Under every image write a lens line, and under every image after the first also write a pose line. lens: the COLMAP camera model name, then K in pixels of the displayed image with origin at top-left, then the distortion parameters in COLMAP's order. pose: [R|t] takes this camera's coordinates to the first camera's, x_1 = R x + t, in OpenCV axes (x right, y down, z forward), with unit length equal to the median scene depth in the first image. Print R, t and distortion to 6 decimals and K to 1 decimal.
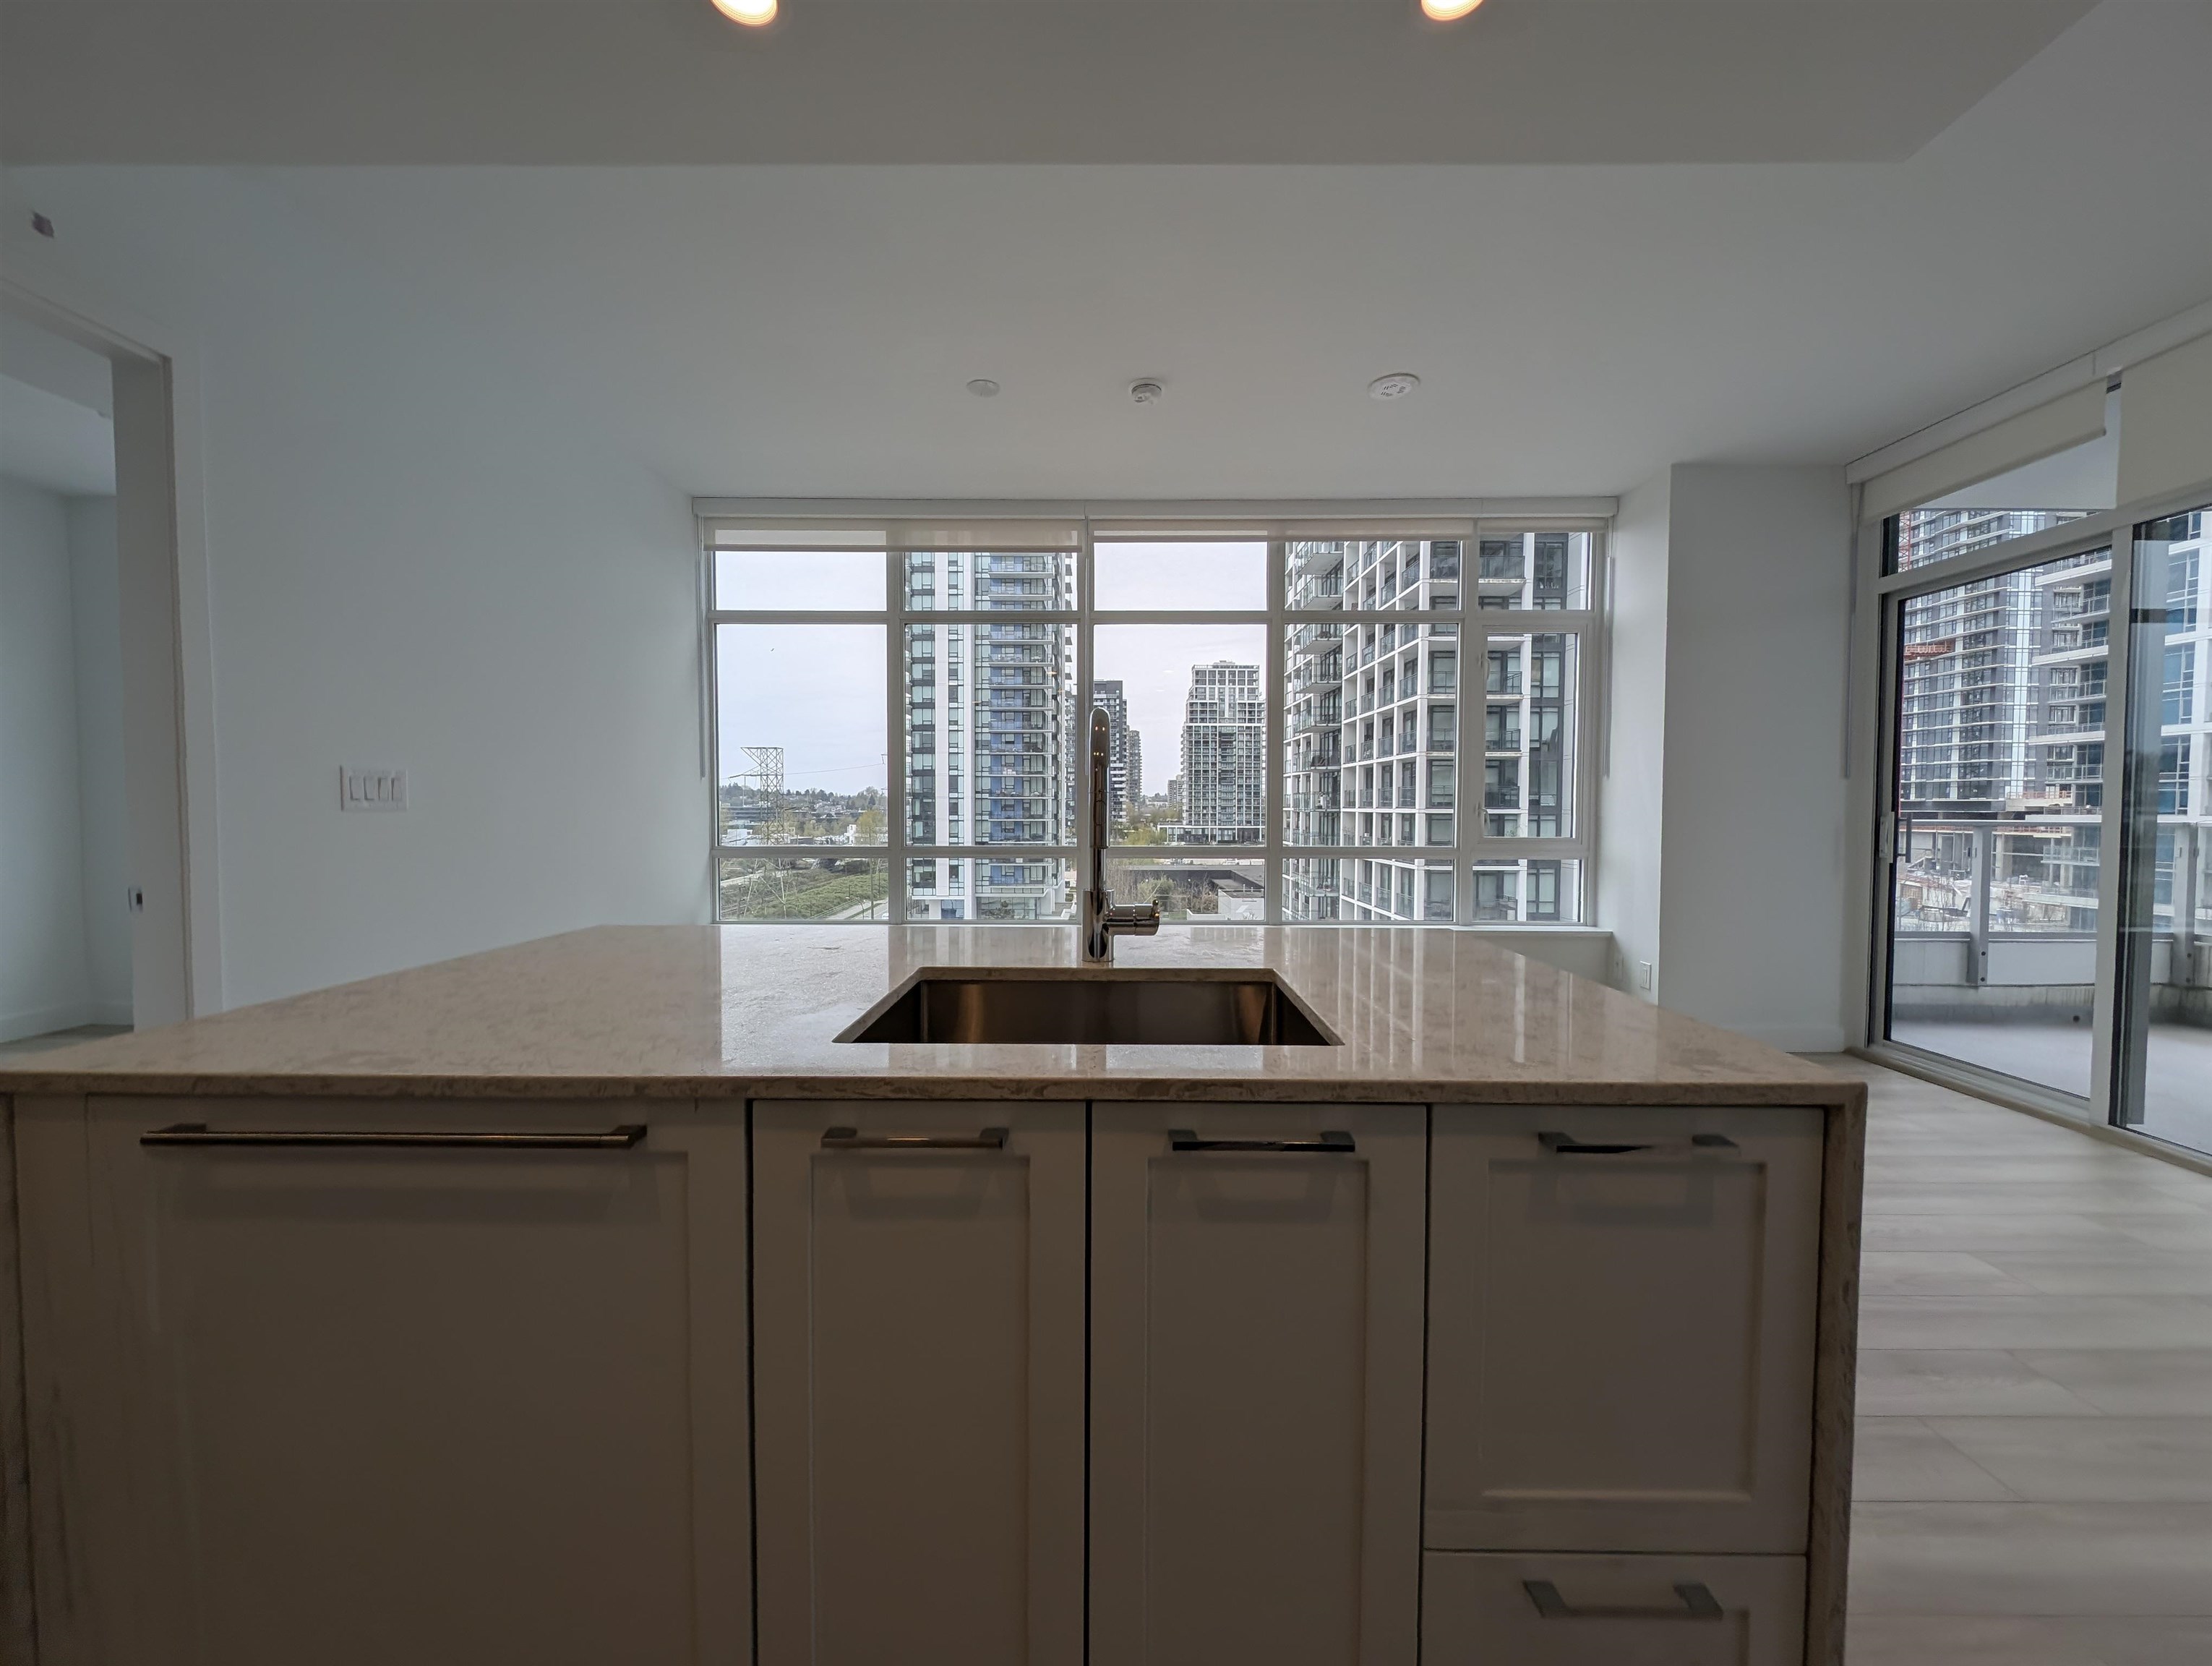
lens RADIAL K [[833.3, 0, 1106.0], [0, 833.3, 833.0], [0, 0, 1]] dist [-0.001655, -0.000804]
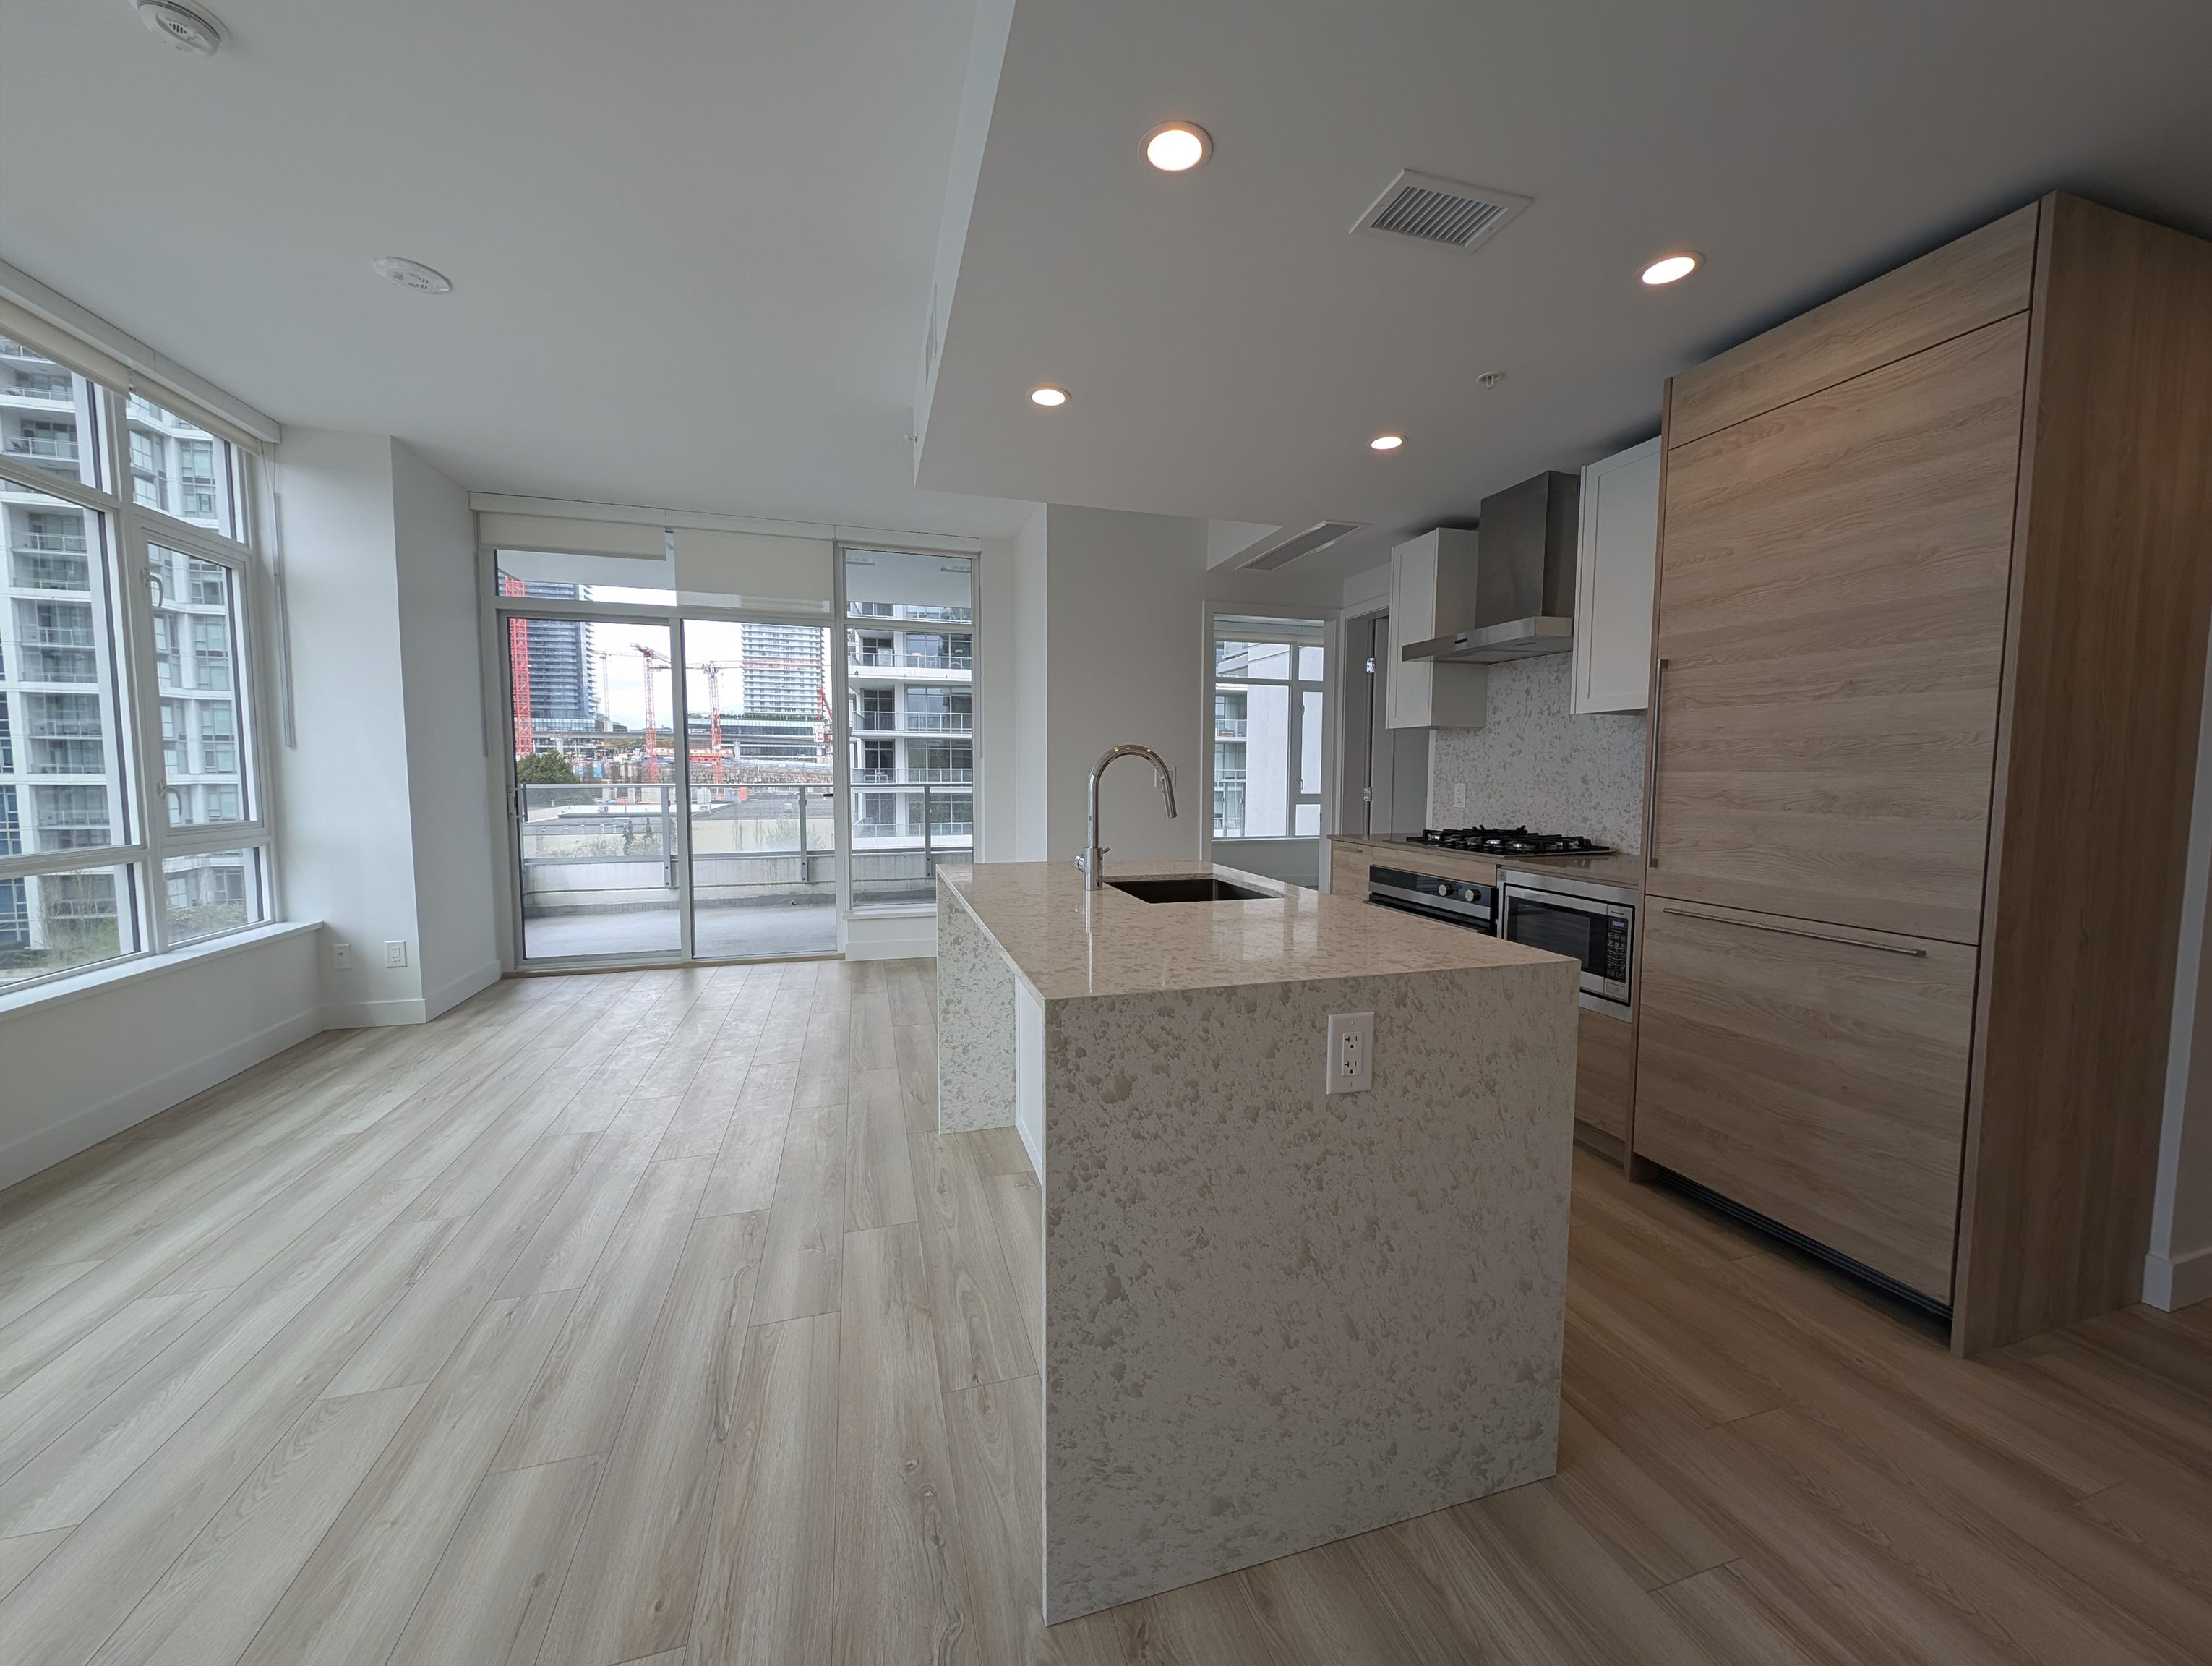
lens RADIAL K [[833.3, 0, 1106.0], [0, 833.3, 833.0], [0, 0, 1]] dist [-0.001655, -0.000804]
pose [[-0.293256, -0.074814, 0.953102, -0.474911], [0.024244, 0.996031, 0.085643, -0.031784], [-0.955727, 0.048222, -0.290278, 0.432917]]
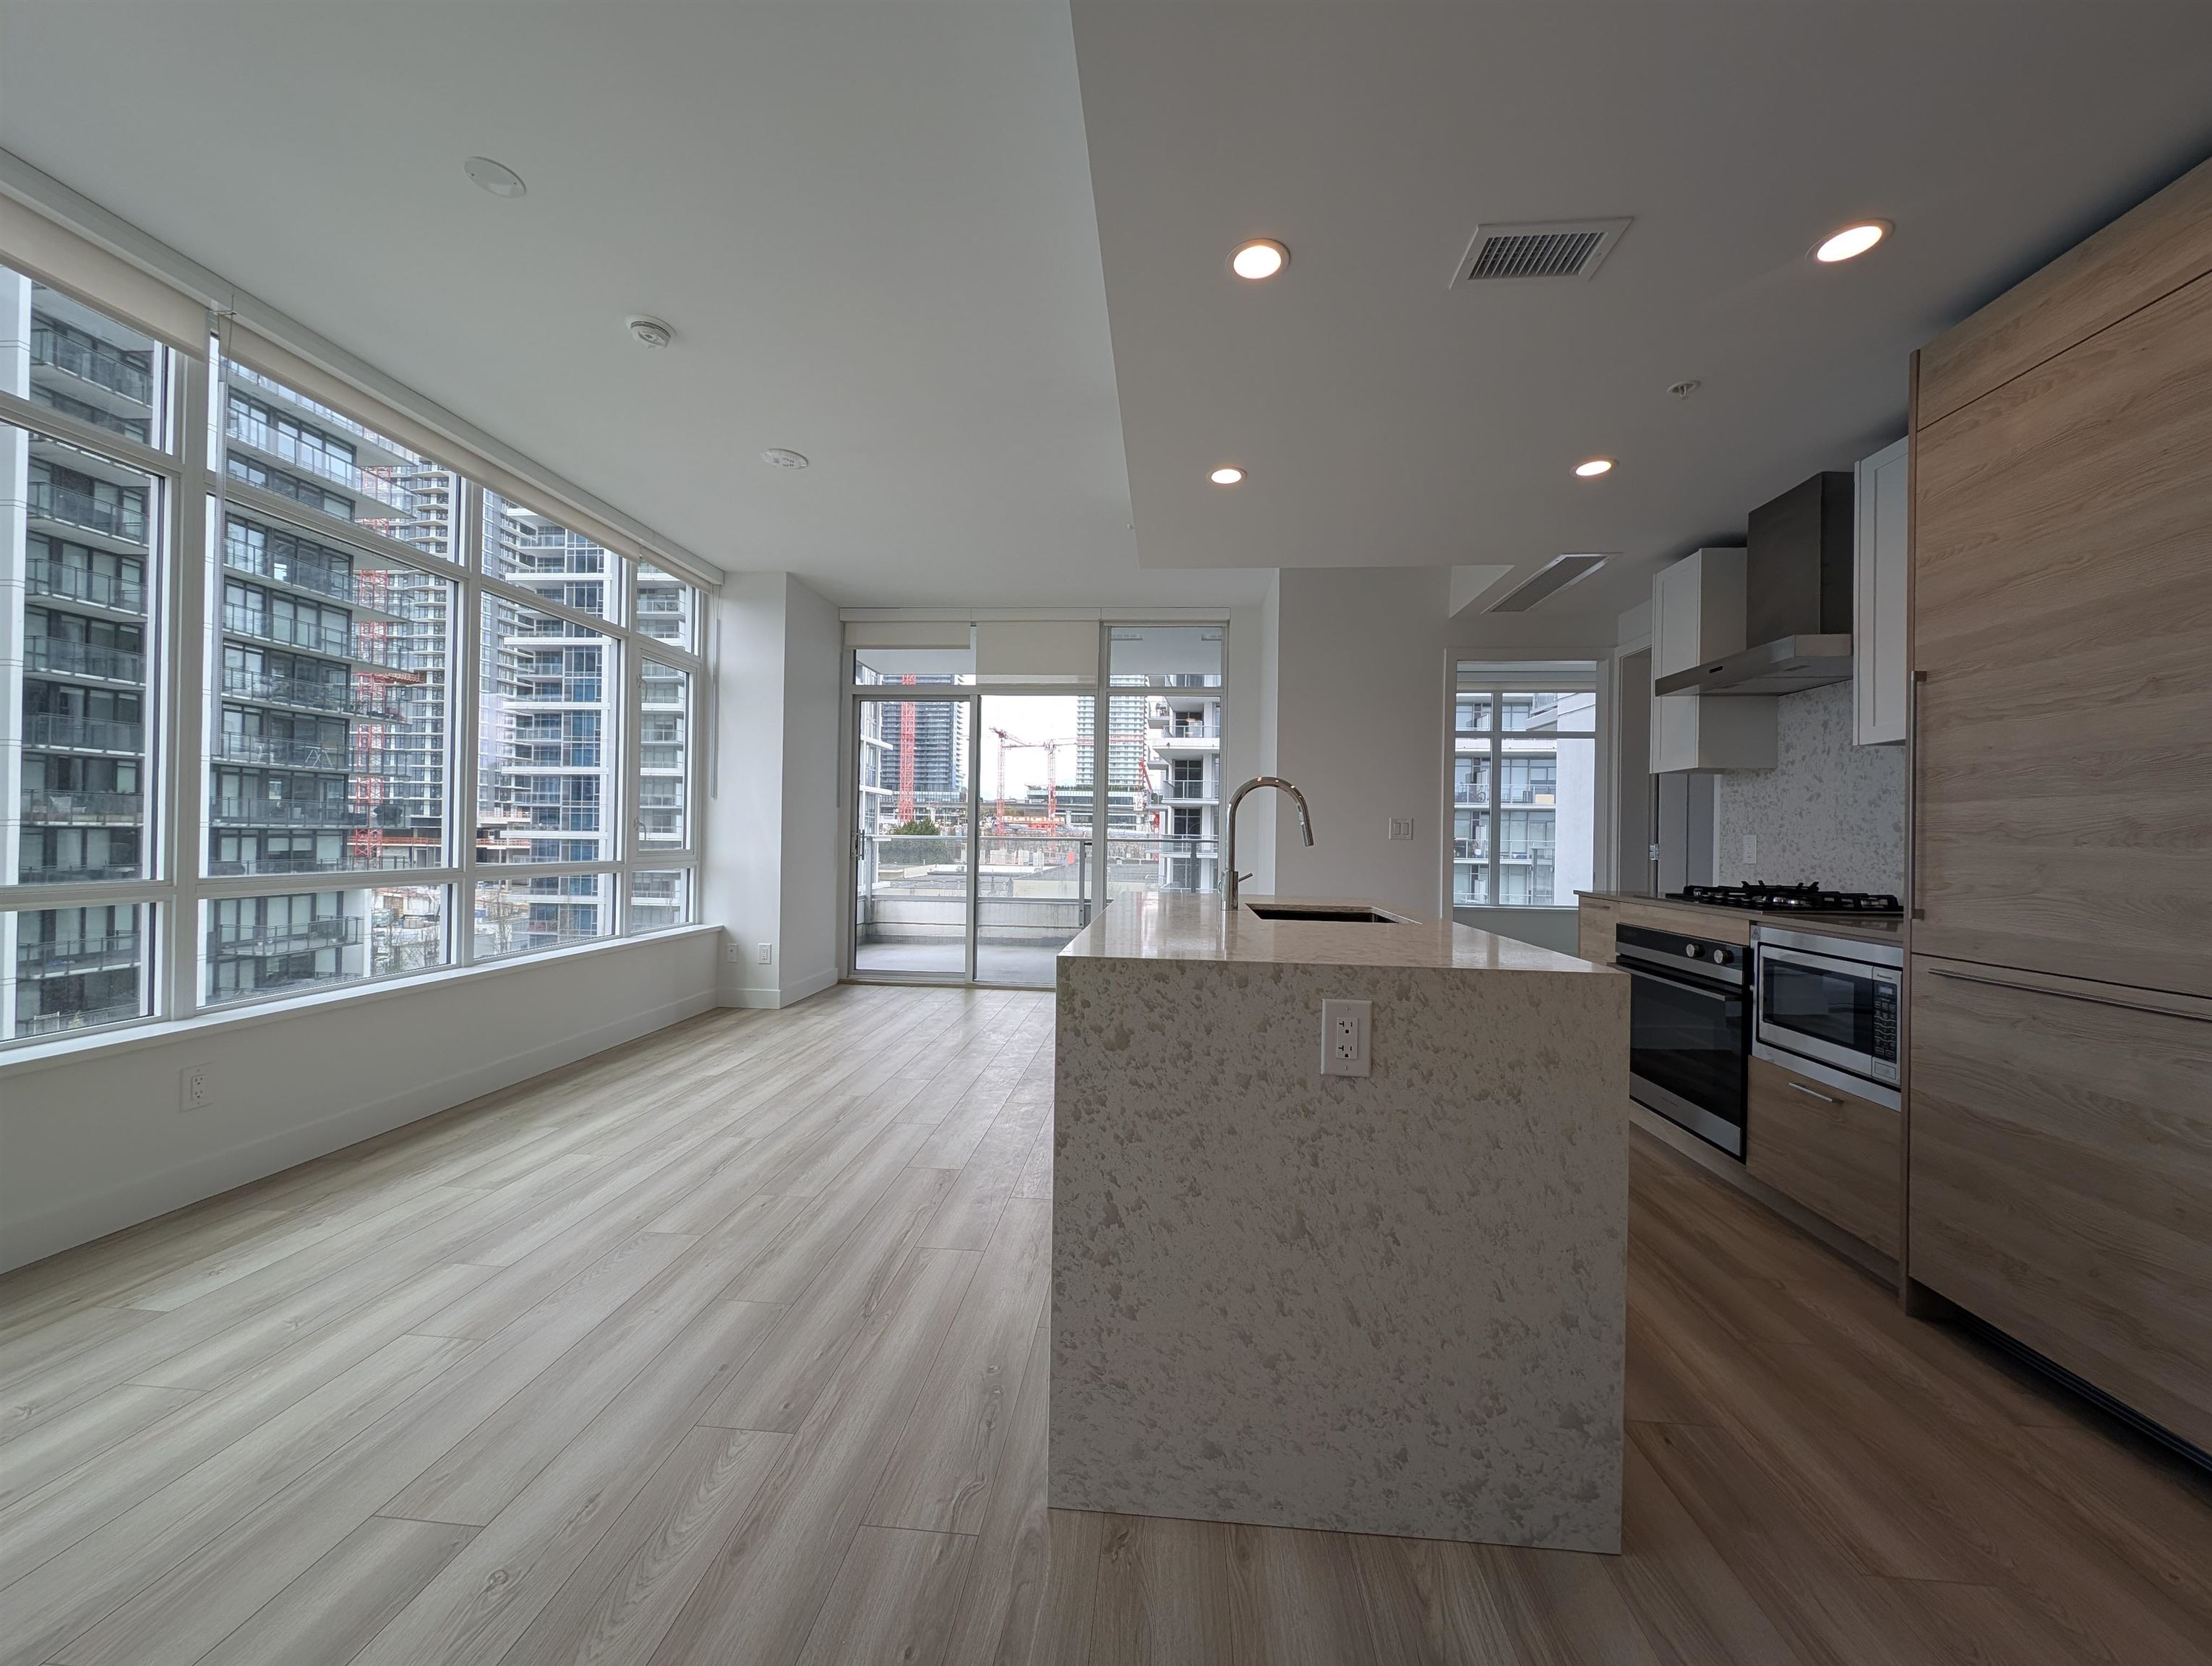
lens RADIAL K [[833.3, 0, 1106.0], [0, 833.3, 833.0], [0, 0, 1]] dist [-0.001655, -0.000804]
pose [[0.077643, 0.004197, 0.996972, -0.543541], [0.013126, 0.999900, -0.005232, -0.003928], [-0.996895, 0.013493, 0.077580, 0.334967]]
